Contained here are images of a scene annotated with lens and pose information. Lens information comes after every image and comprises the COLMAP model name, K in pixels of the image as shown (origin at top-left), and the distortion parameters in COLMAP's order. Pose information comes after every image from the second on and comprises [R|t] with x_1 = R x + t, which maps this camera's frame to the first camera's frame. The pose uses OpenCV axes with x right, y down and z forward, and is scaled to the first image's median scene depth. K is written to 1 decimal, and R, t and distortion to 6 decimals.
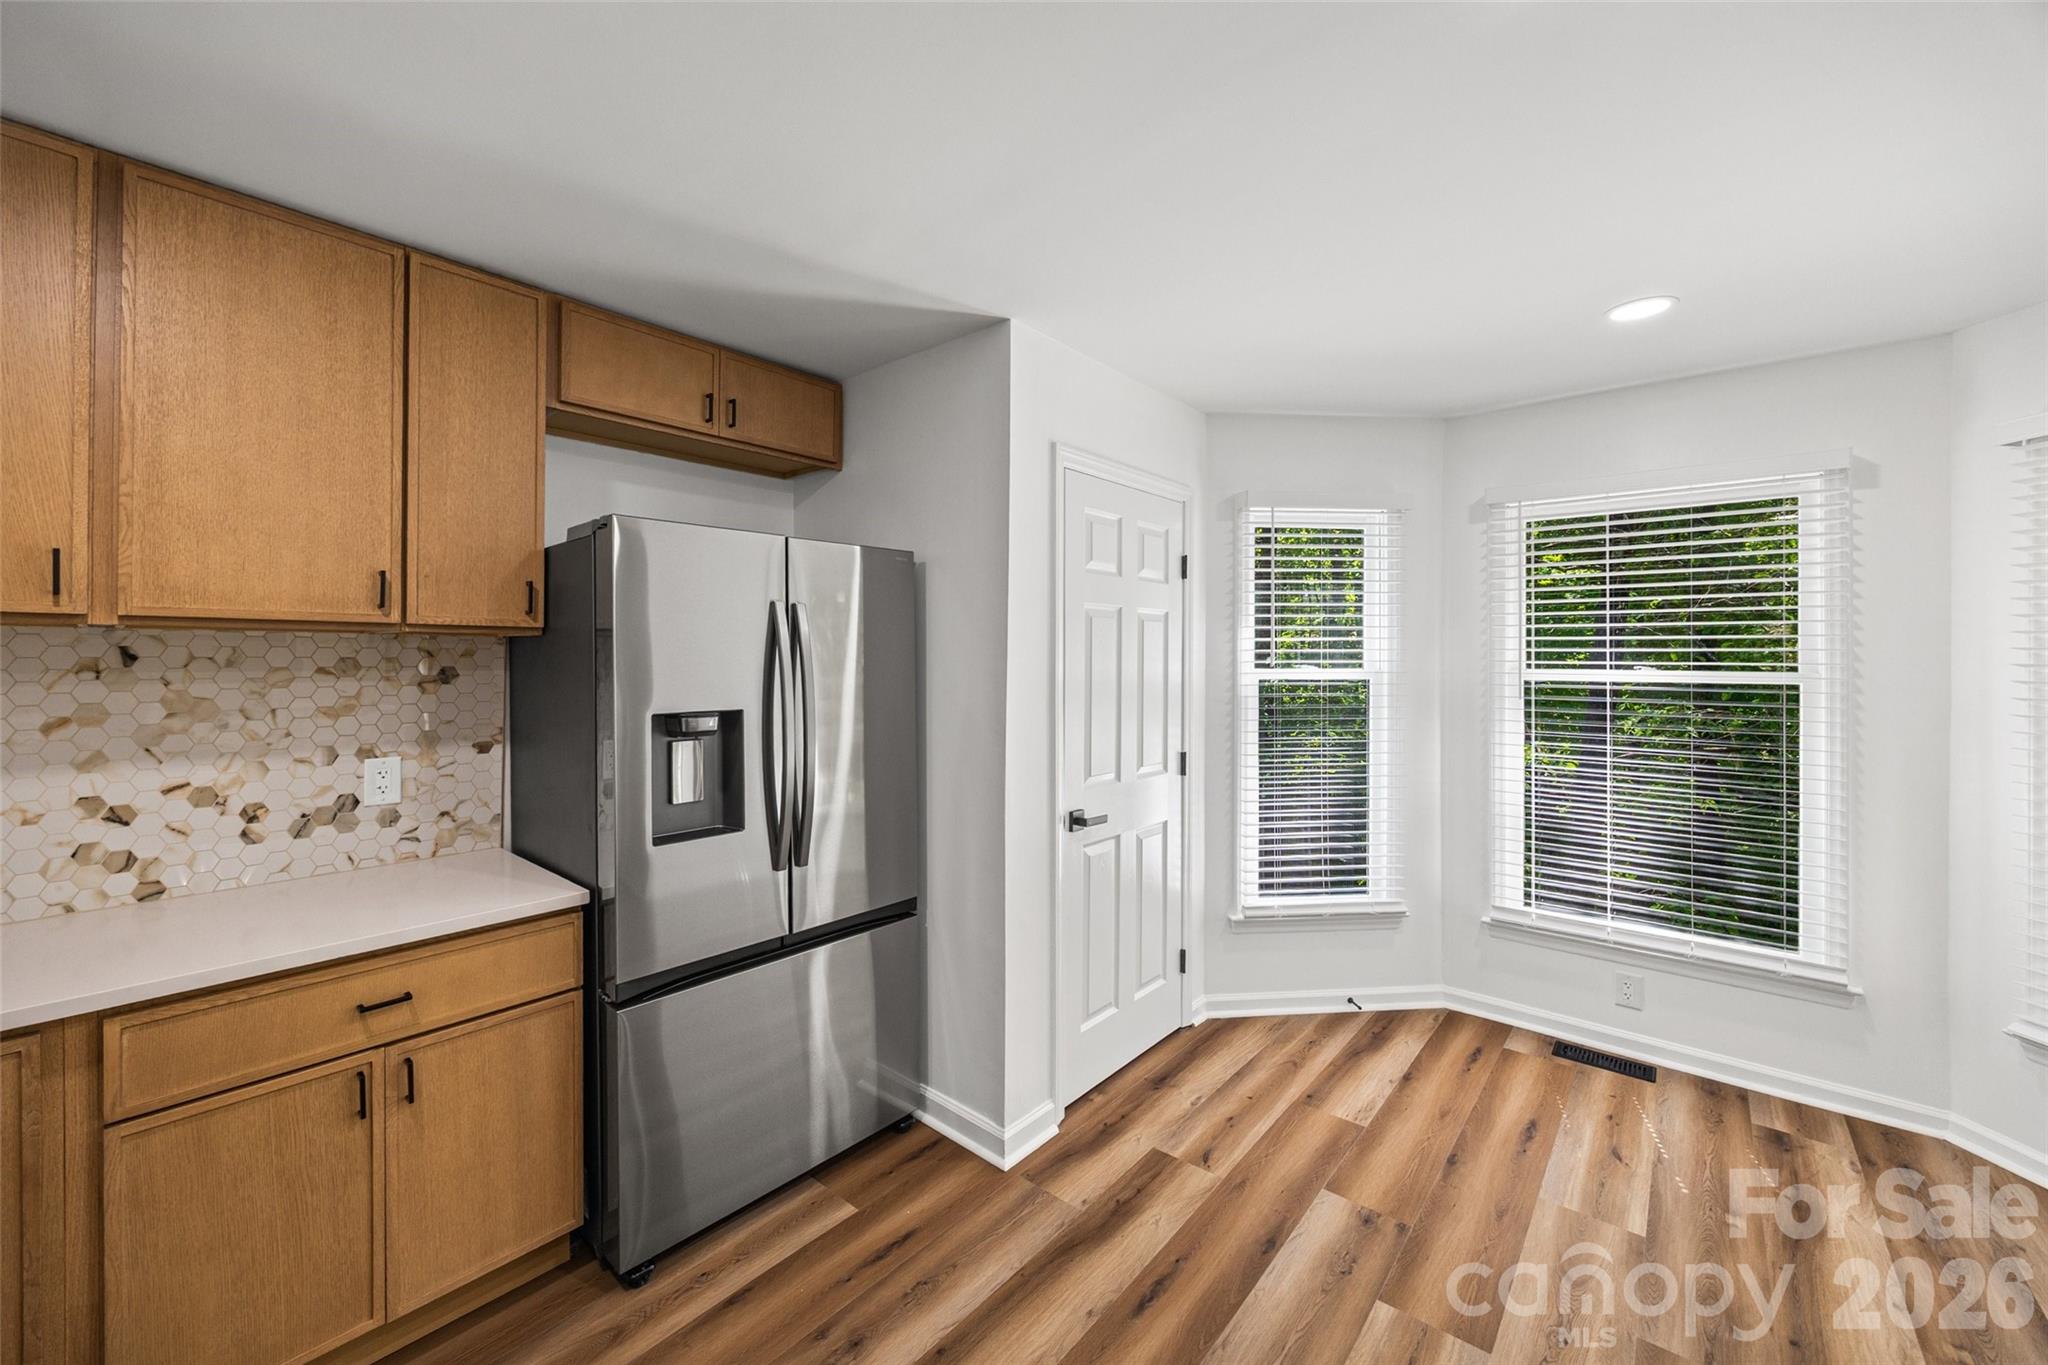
lens RADIAL K [[793.0, 0, 1021.5], [0, 793.0, 656.4], [0, 0, 1]] dist [-0.001068, -0.000443]
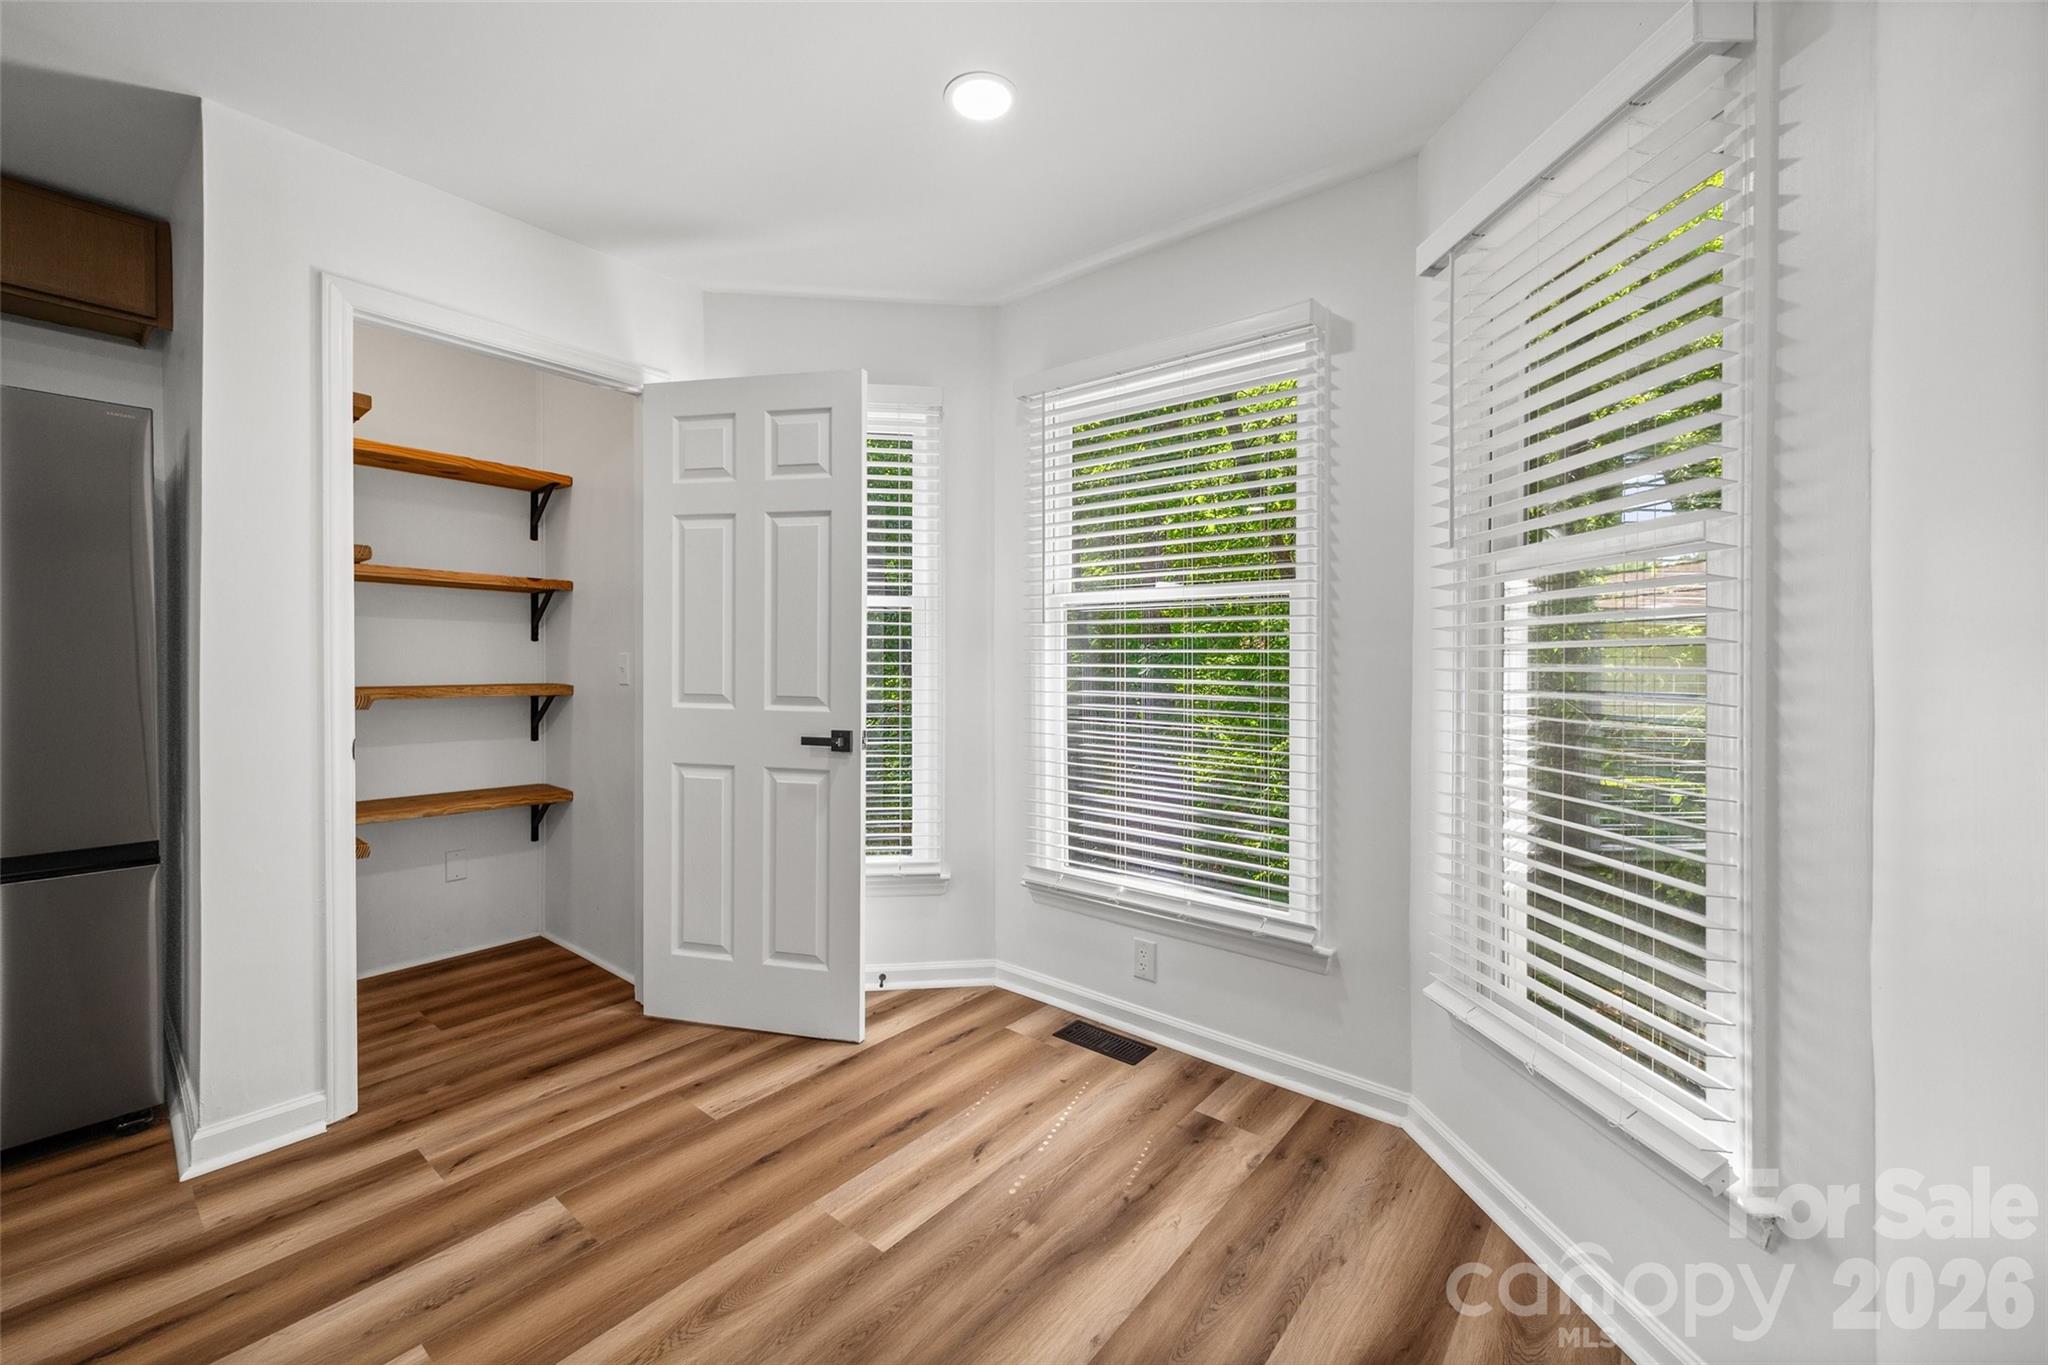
lens RADIAL K [[800.6, 0, 1032.3], [0, 800.6, 667.2], [0, 0, 1]] dist [0.001837, 0.000179]
pose [[0.999520, 0.004880, 0.030582, 0.774395], [-0.005058, 0.999971, 0.005726, 0.126677], [-0.030553, -0.005878, 0.999516, 0.174958]]
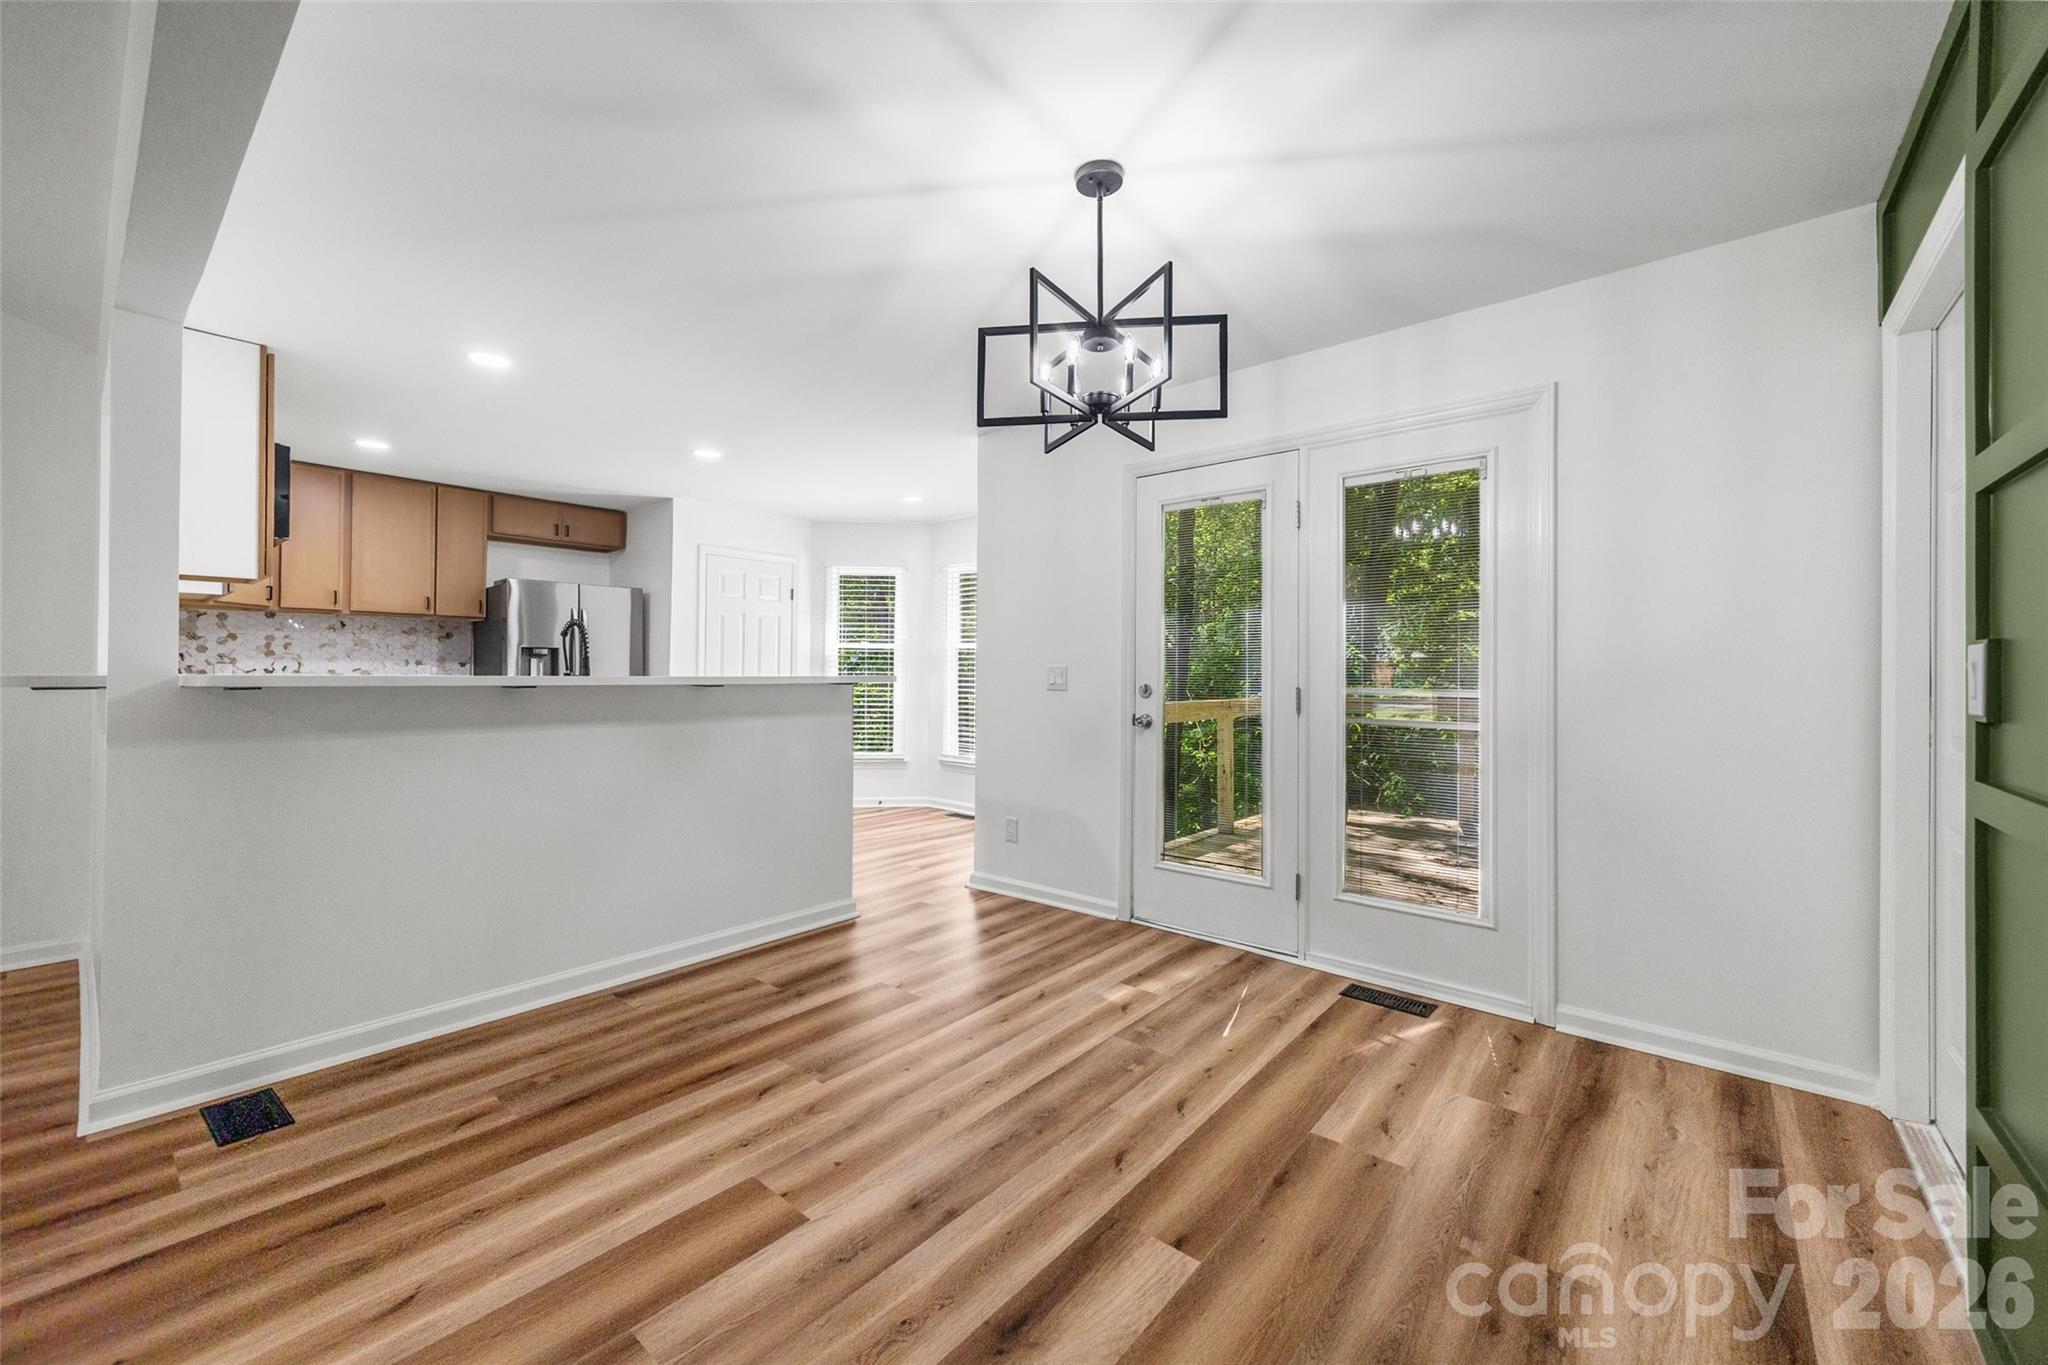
lens RADIAL K [[800.6, 0, 1032.3], [0, 800.6, 667.2], [0, 0, 1]] dist [0.001837, 0.000179]
pose [[0.999787, 0.008301, 0.018909, 1.088809], [-0.008305, 0.999966, 0.000121, 0.106228], [-0.018907, -0.000278, 0.999821, -1.590351]]
